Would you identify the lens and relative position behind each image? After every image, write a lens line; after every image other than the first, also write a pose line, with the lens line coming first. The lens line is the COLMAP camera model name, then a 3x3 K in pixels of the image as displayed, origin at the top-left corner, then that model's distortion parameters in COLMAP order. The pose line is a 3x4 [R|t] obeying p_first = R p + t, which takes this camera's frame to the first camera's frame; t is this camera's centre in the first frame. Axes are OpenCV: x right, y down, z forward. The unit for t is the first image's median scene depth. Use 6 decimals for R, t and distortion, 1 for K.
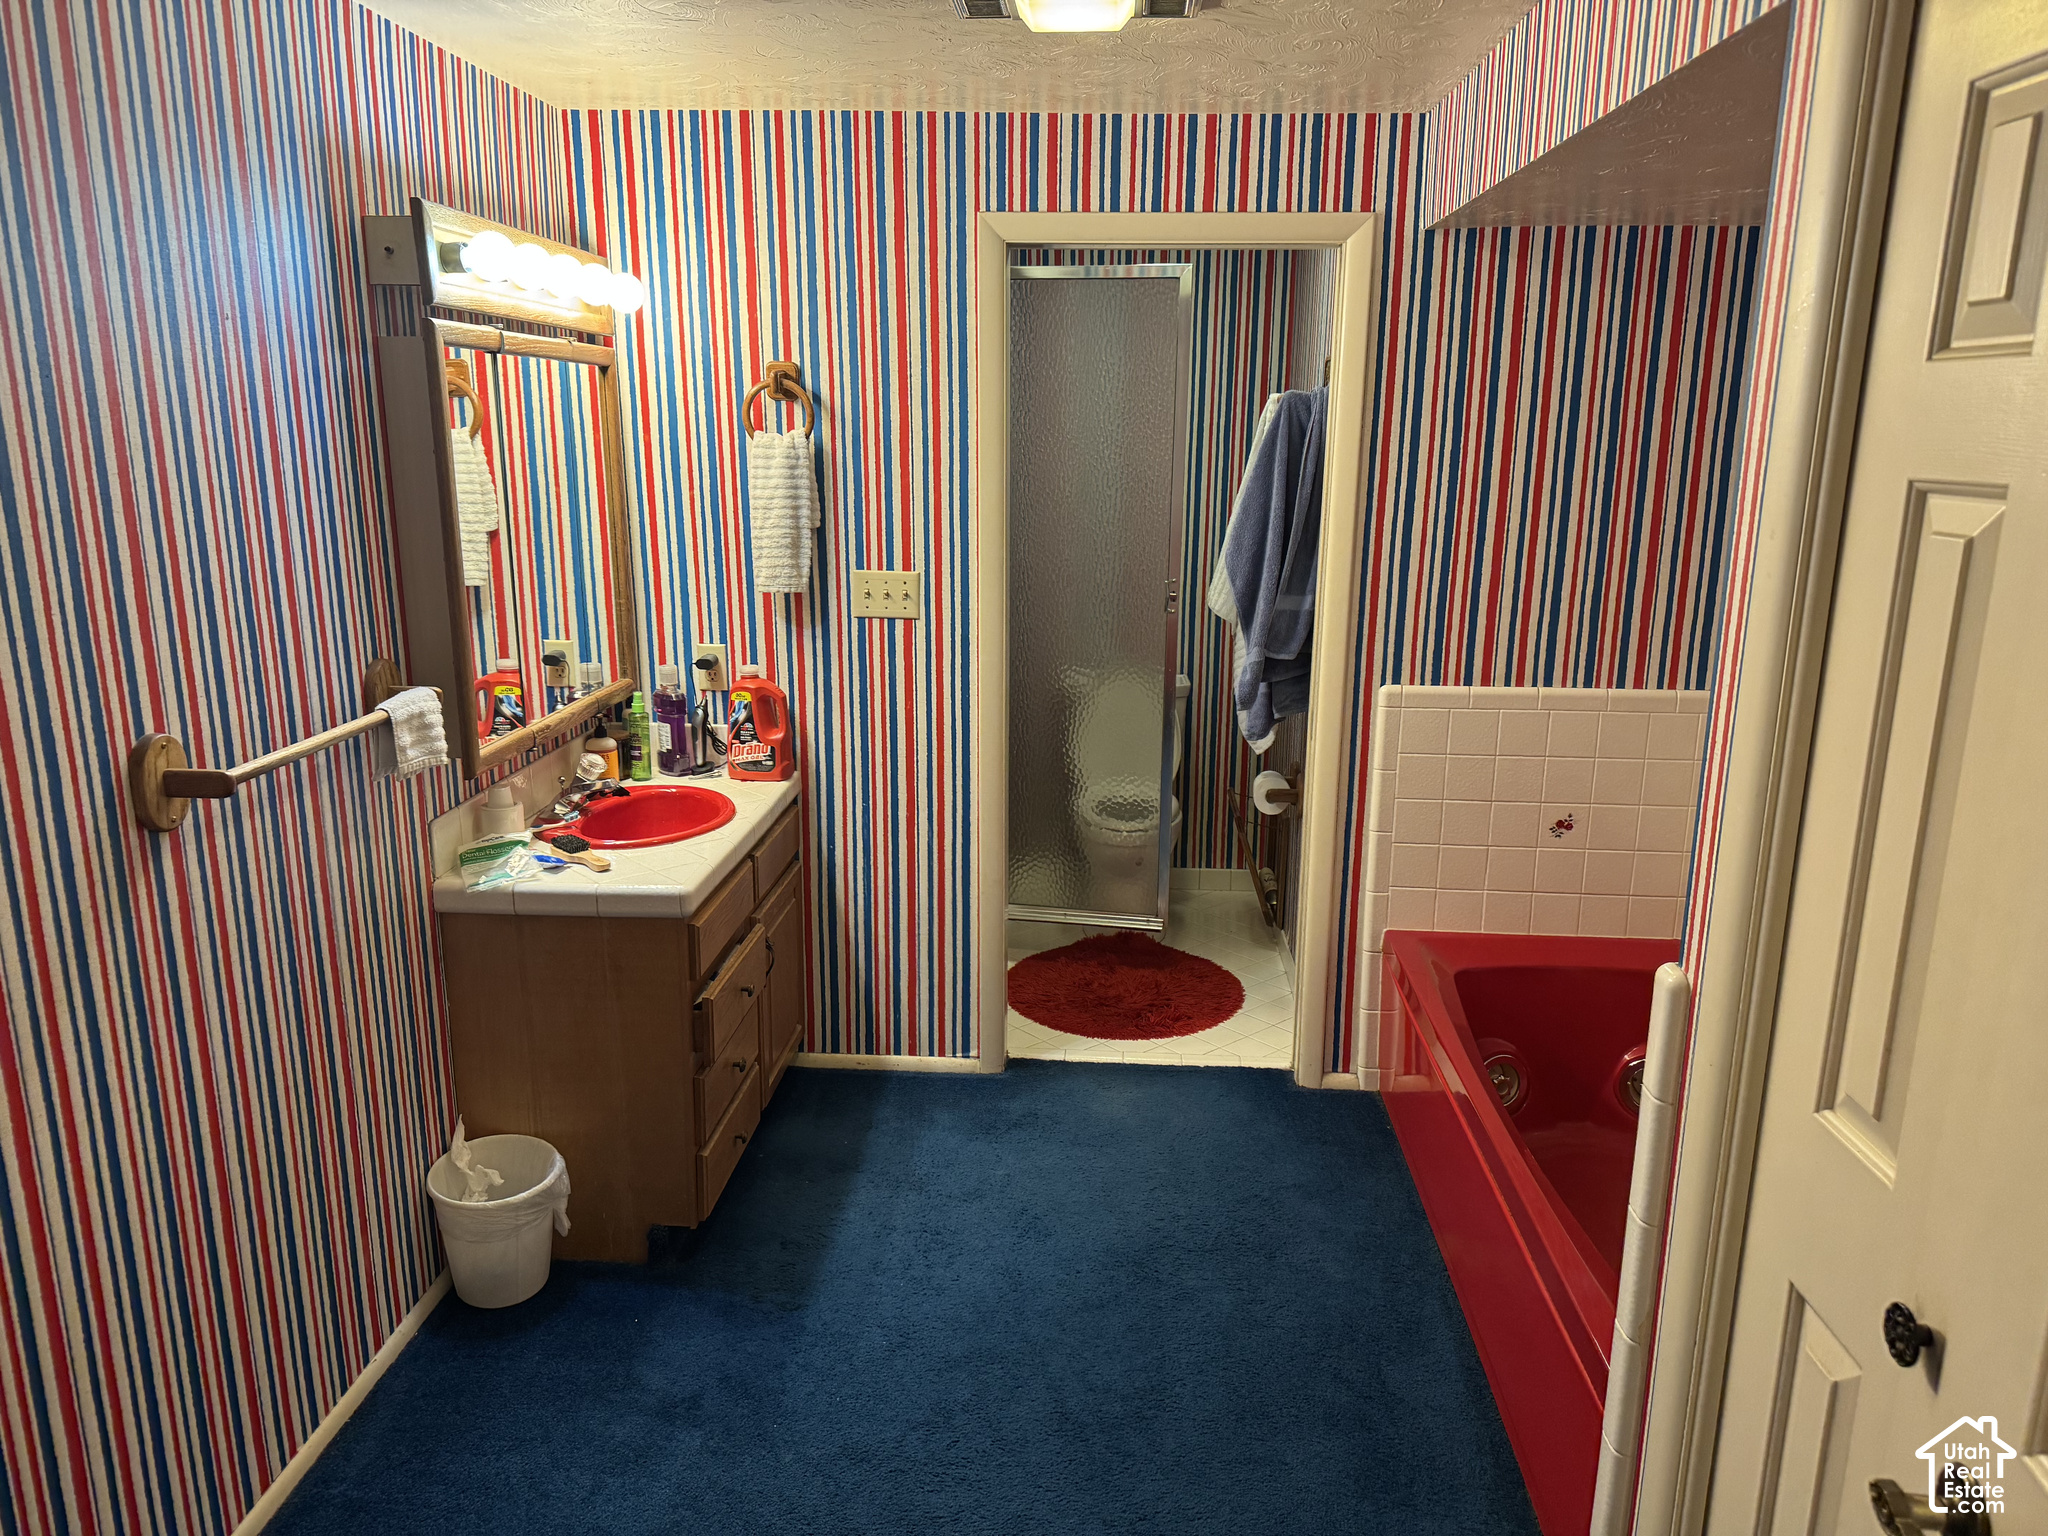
lens RADIAL K [[1419.2, 0, 1028.0], [0, 1419.2, 769.0], [0, 0, 1]] dist [0.069301, -0.089797]
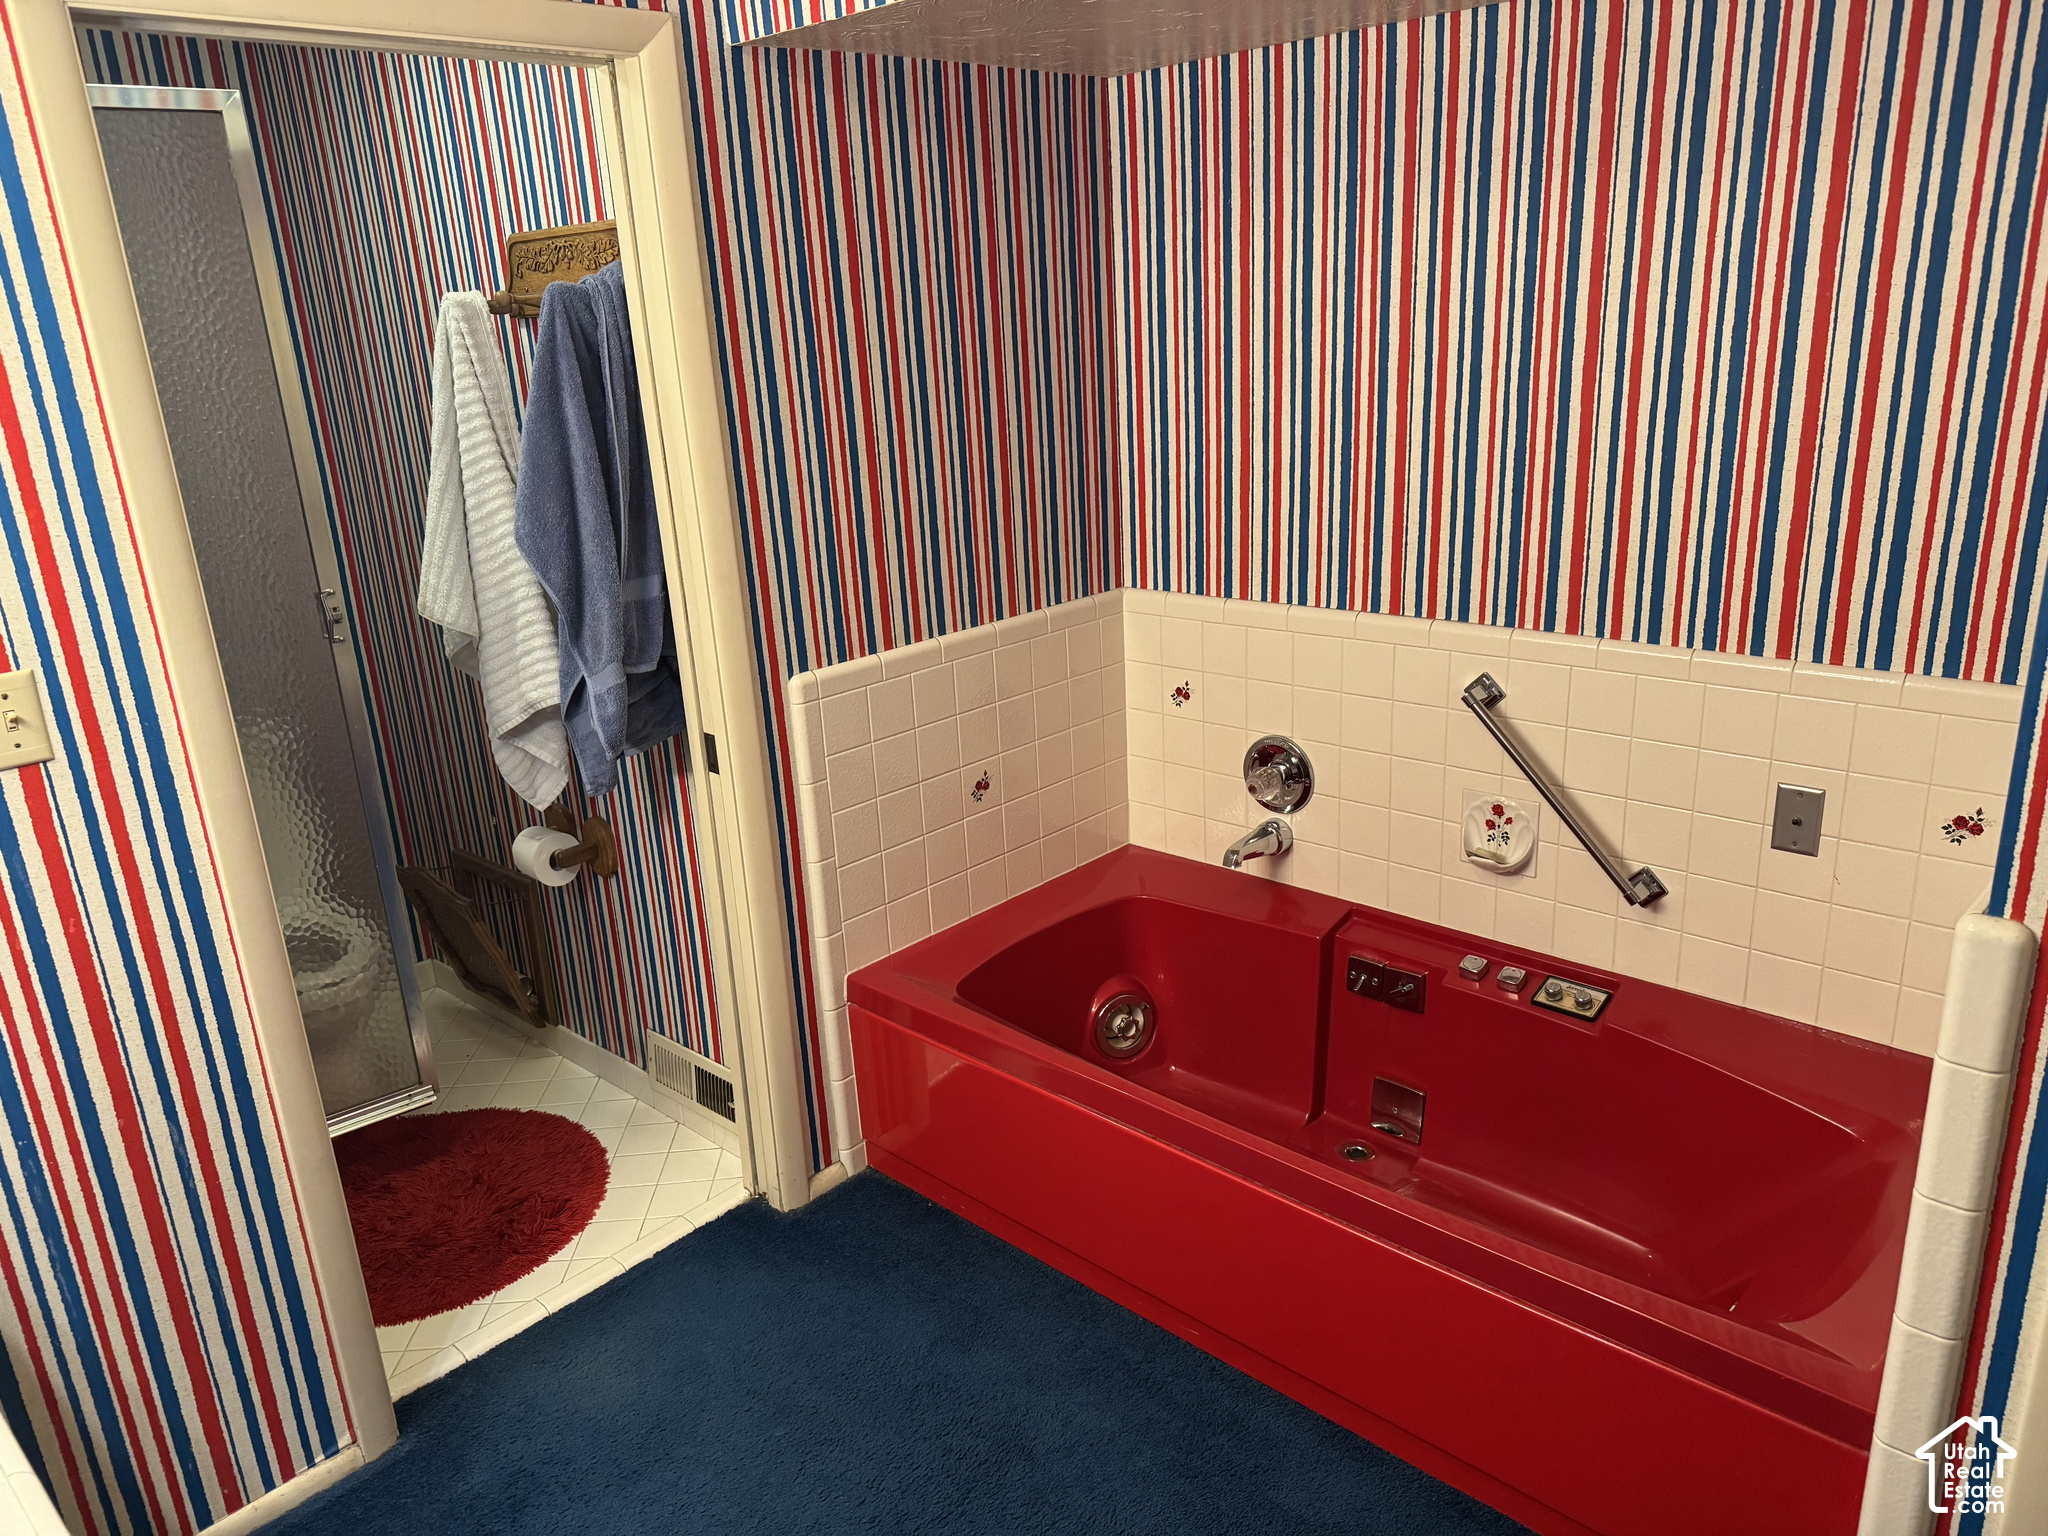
lens RADIAL K [[1419.2, 0, 1034.8], [0, 1419.2, 773.9], [0, 0, 1]] dist [0.069301, -0.089797]
pose [[0.630782, -0.278369, 0.724310, -0.233432], [0.239571, 0.957699, 0.159430, -0.100201], [-0.738051, 0.072958, 0.670788, 0.407256]]
